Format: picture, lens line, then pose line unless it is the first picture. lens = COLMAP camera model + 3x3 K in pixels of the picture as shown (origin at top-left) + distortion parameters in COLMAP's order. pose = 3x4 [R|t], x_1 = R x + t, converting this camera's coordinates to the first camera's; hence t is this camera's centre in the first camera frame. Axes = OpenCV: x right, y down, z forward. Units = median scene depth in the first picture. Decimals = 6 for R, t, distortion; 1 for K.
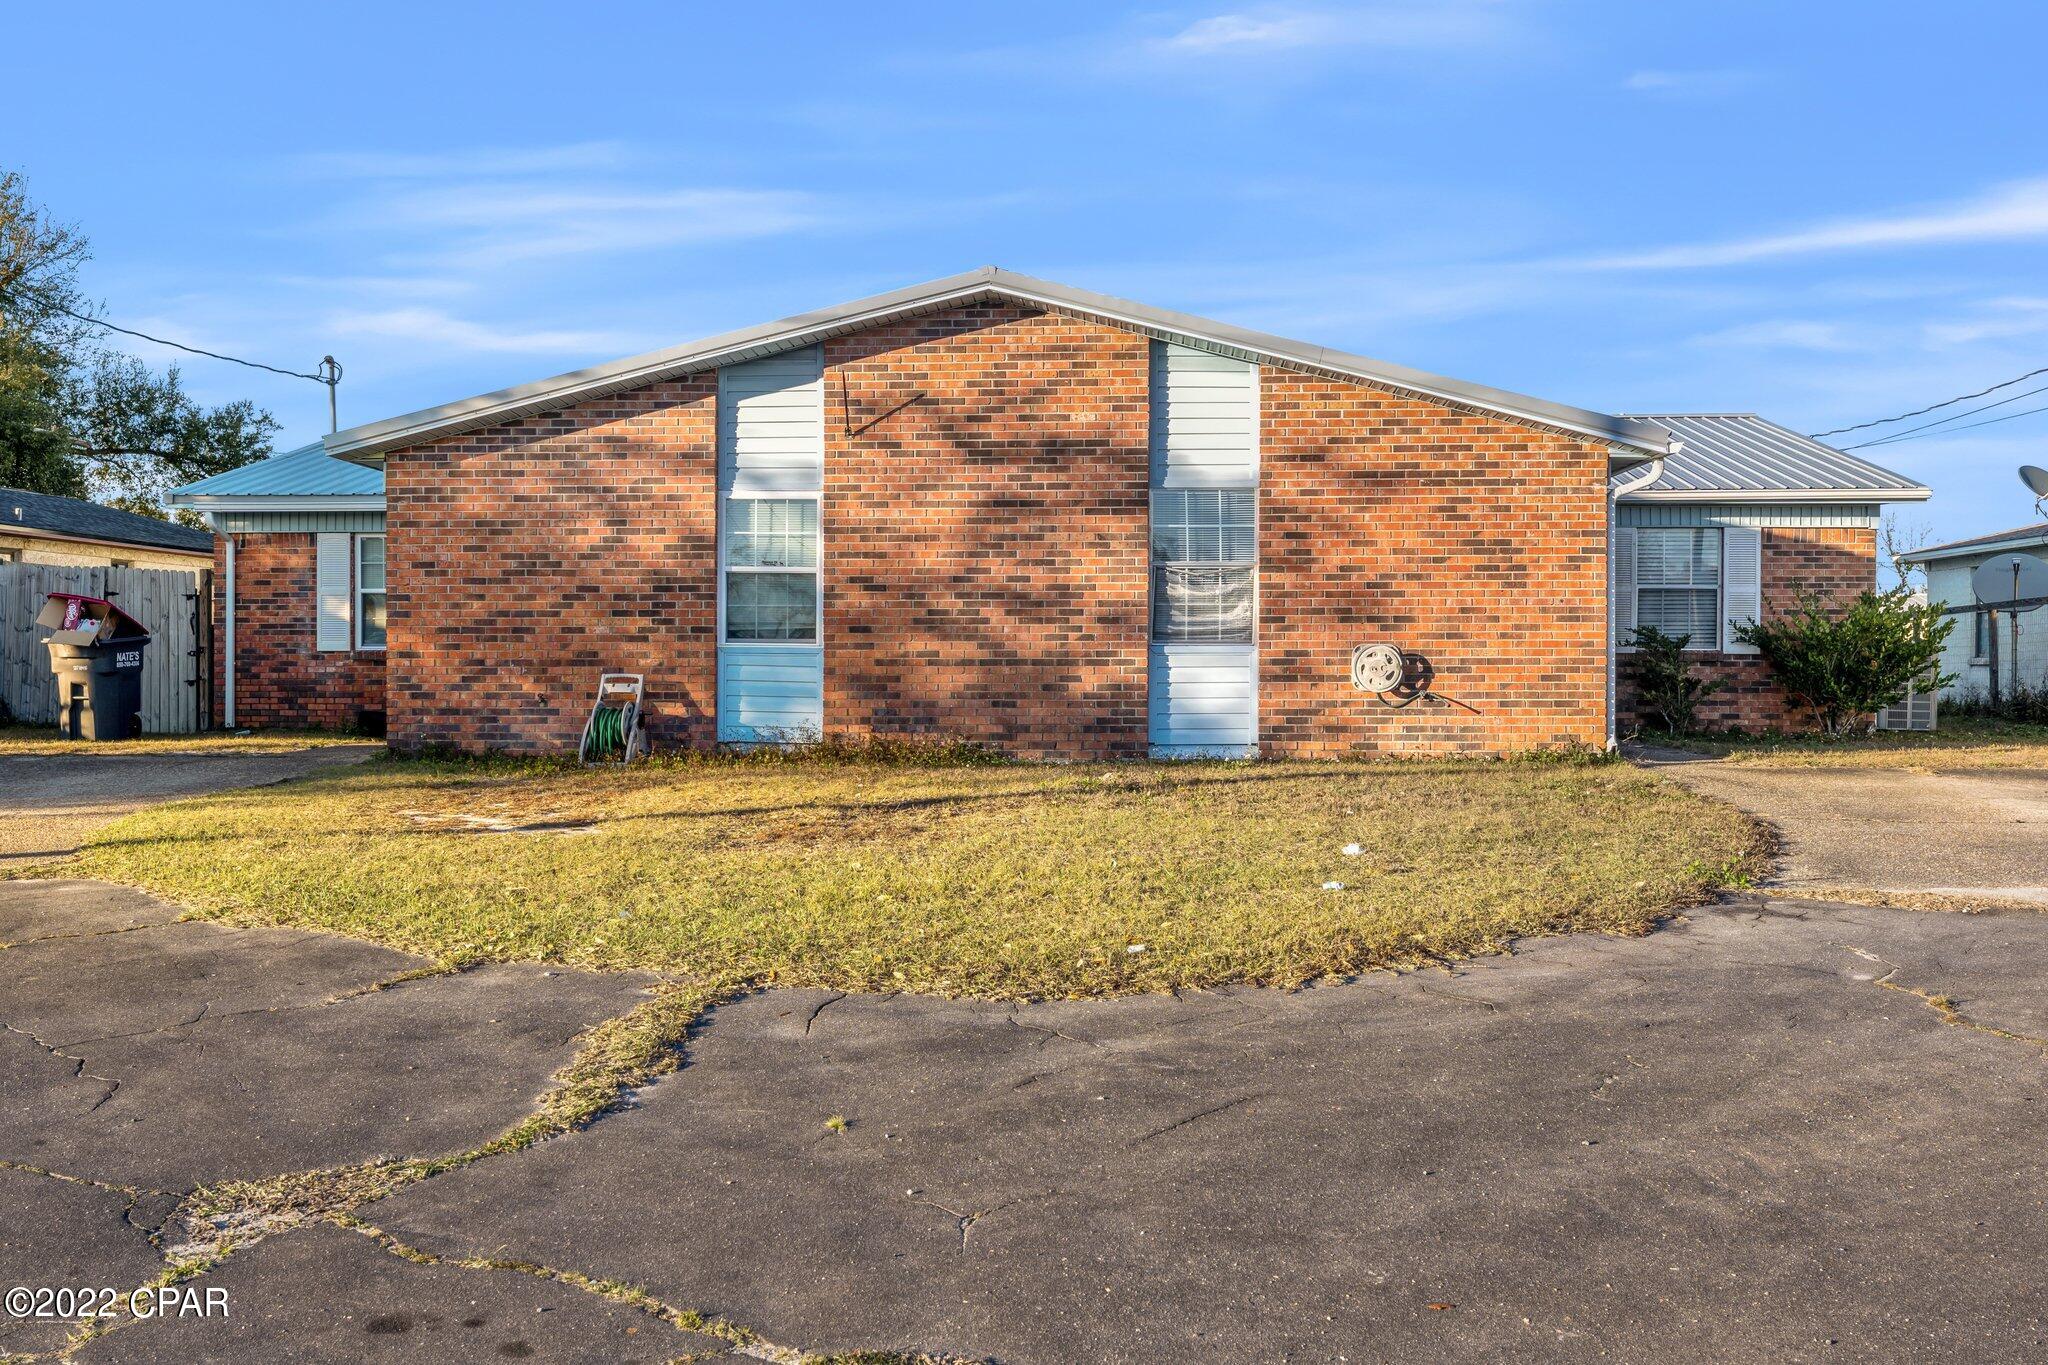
lens RADIAL K [[1838.7, 0, 1031.4], [0, 1838.7, 681.3], [0, 0, 1]] dist [-0.012956, 0.009605]
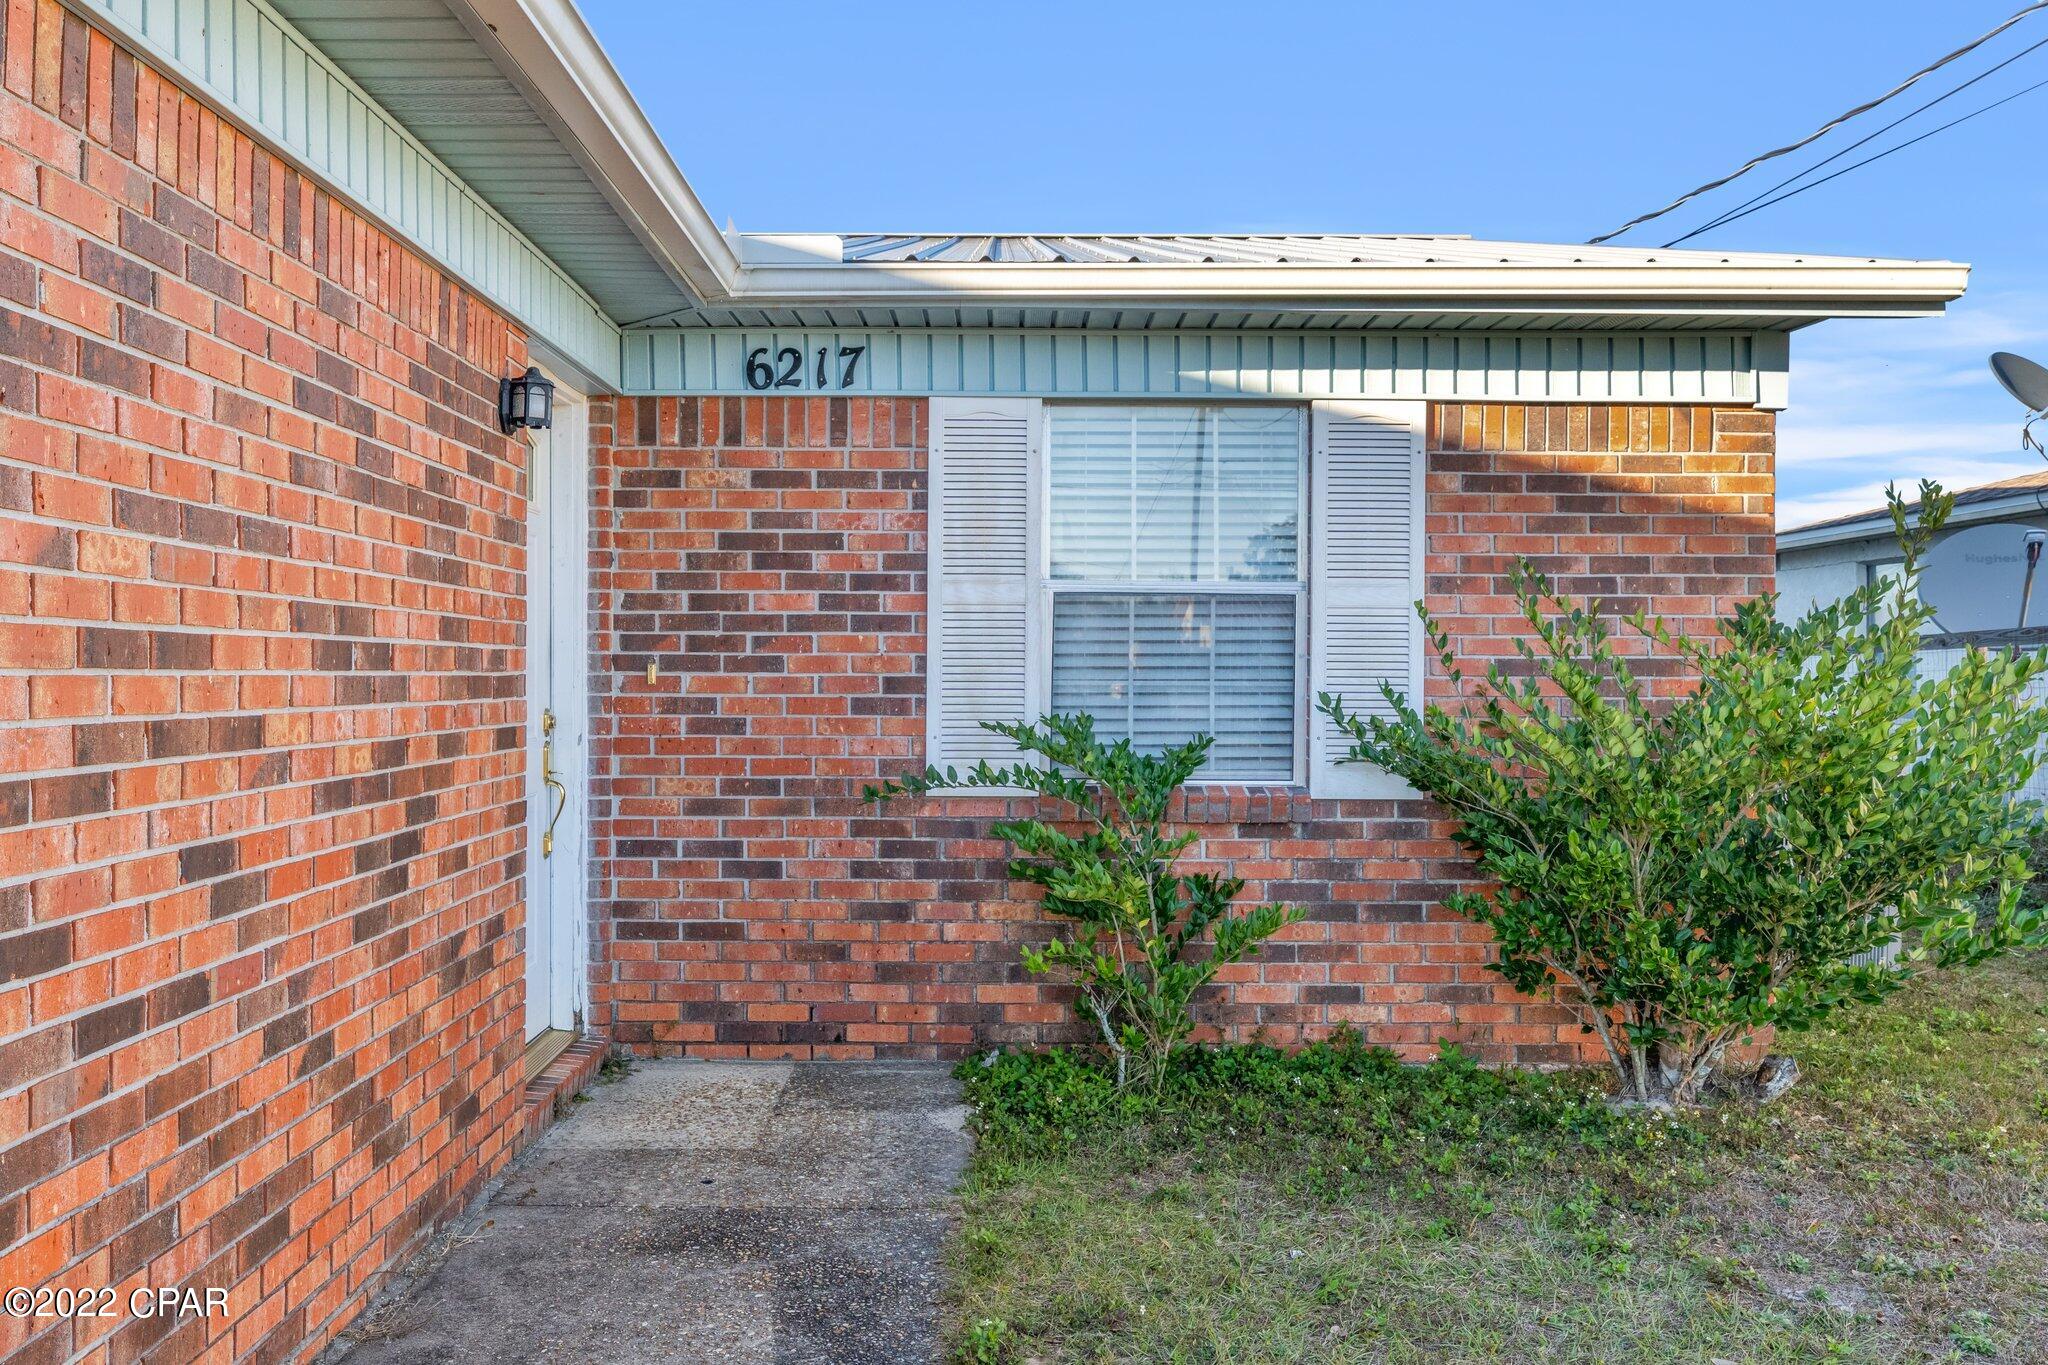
lens RADIAL K [[1767.4, 0, 1004.7], [0, 1767.4, 671.0], [0, 0, 1]] dist [0.002347, 0.009773]
pose [[0.997071, -0.000274, 0.076481, 0.301738], [0.000815, 0.999975, -0.007042, -0.035101], [-0.076477, 0.007084, 0.997046, 0.701011]]
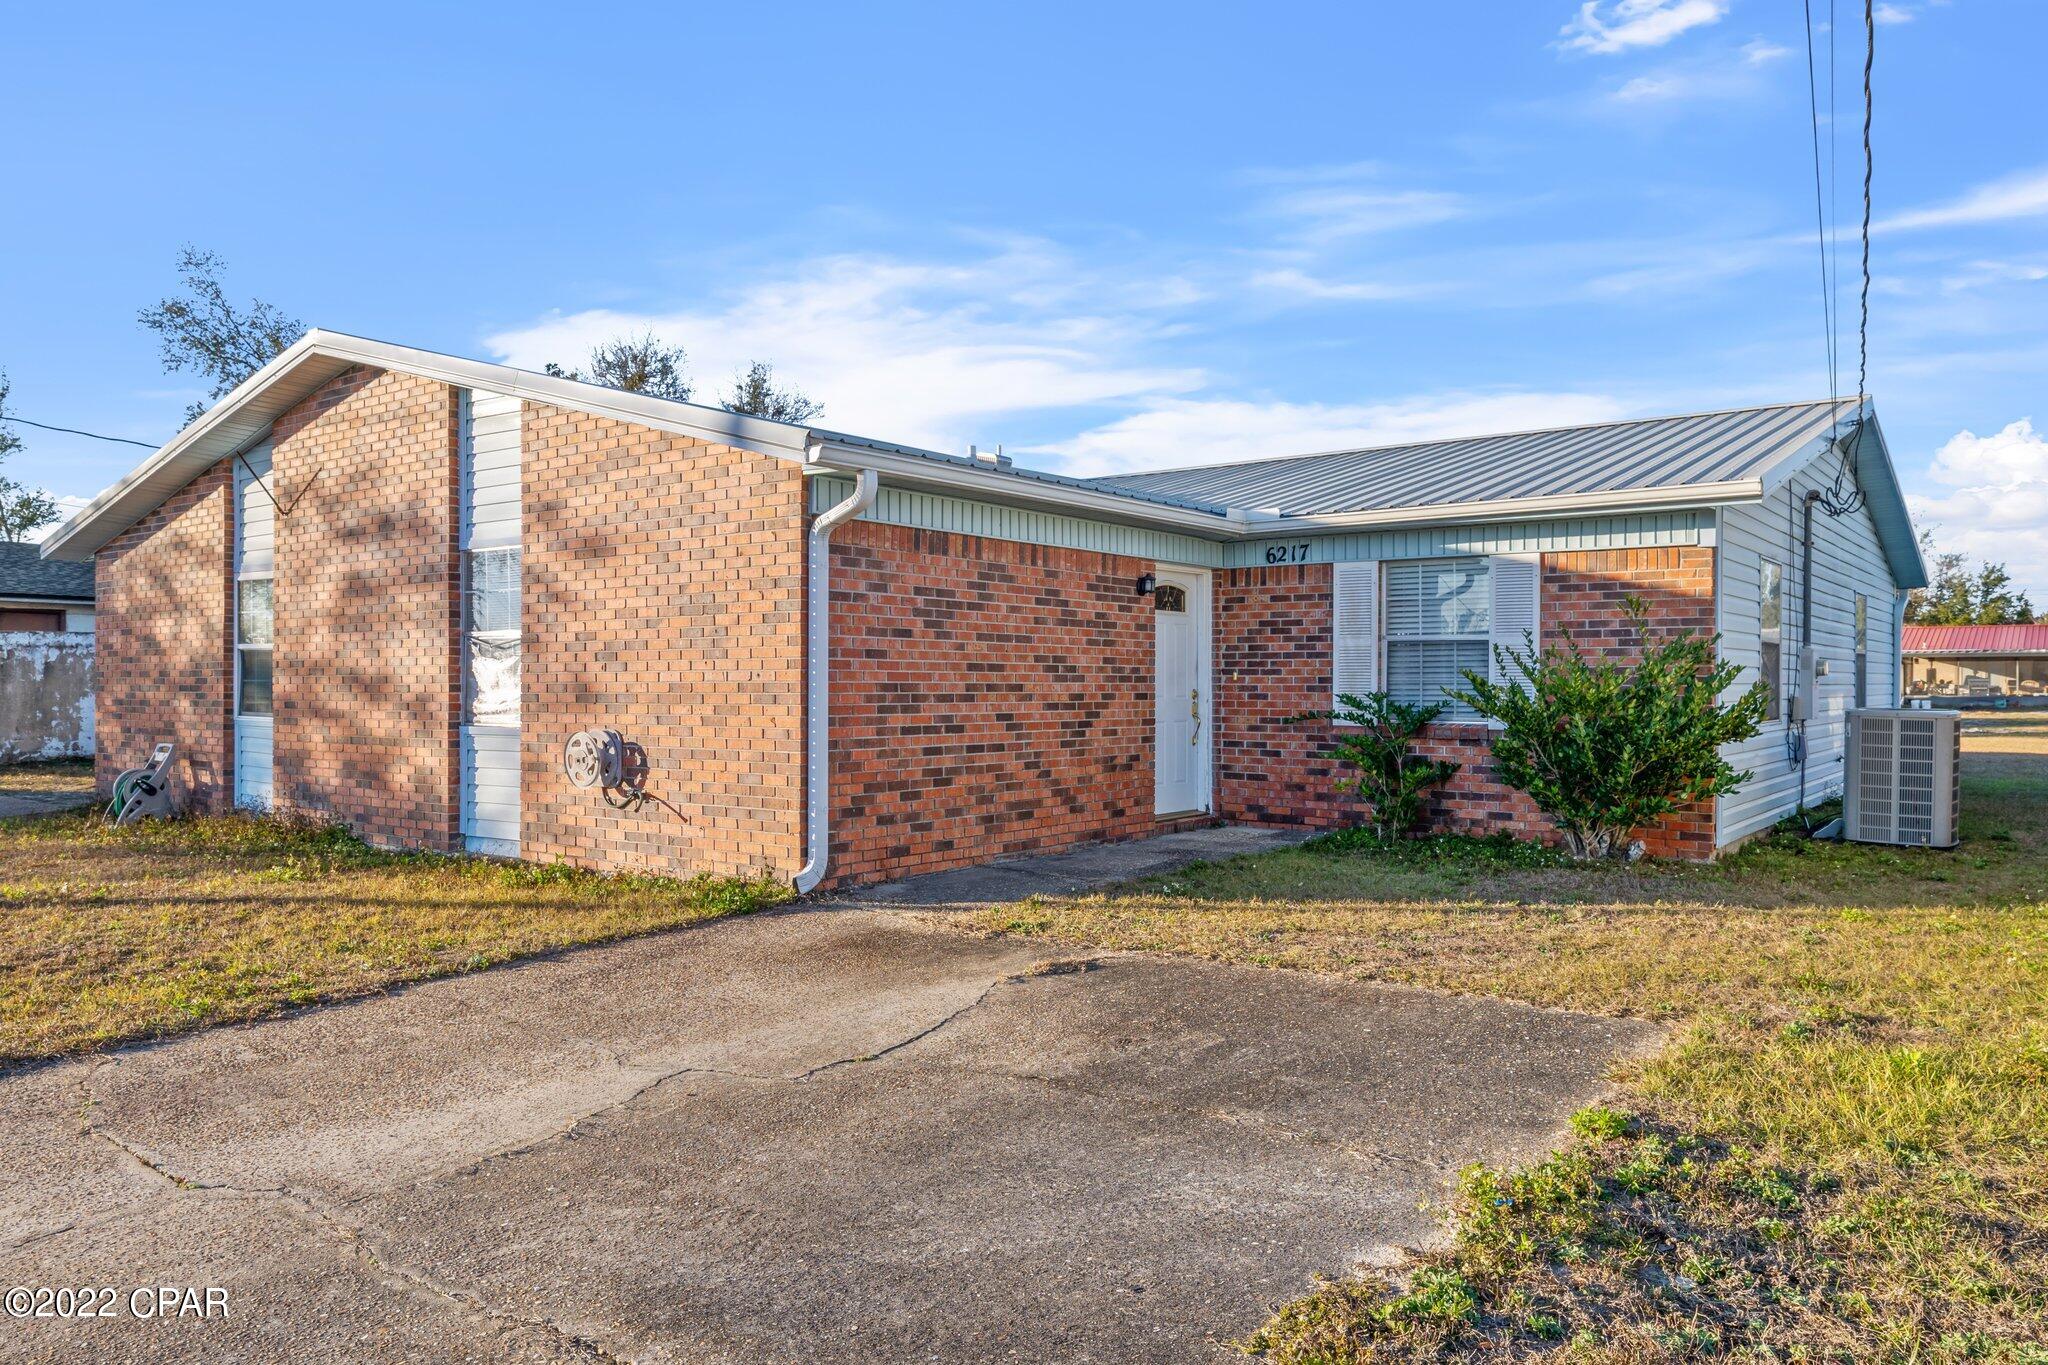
lens RADIAL K [[1365.0, 0, 1019.2], [0, 1365.0, 681.0], [0, 0, 1]] dist [0.002168, 0.001105]
pose [[0.831752, -0.002312, -0.555142, 0.523930], [-0.003470, 0.999950, -0.009364, -0.028530], [0.555136, 0.009715, 0.831703, 0.449218]]
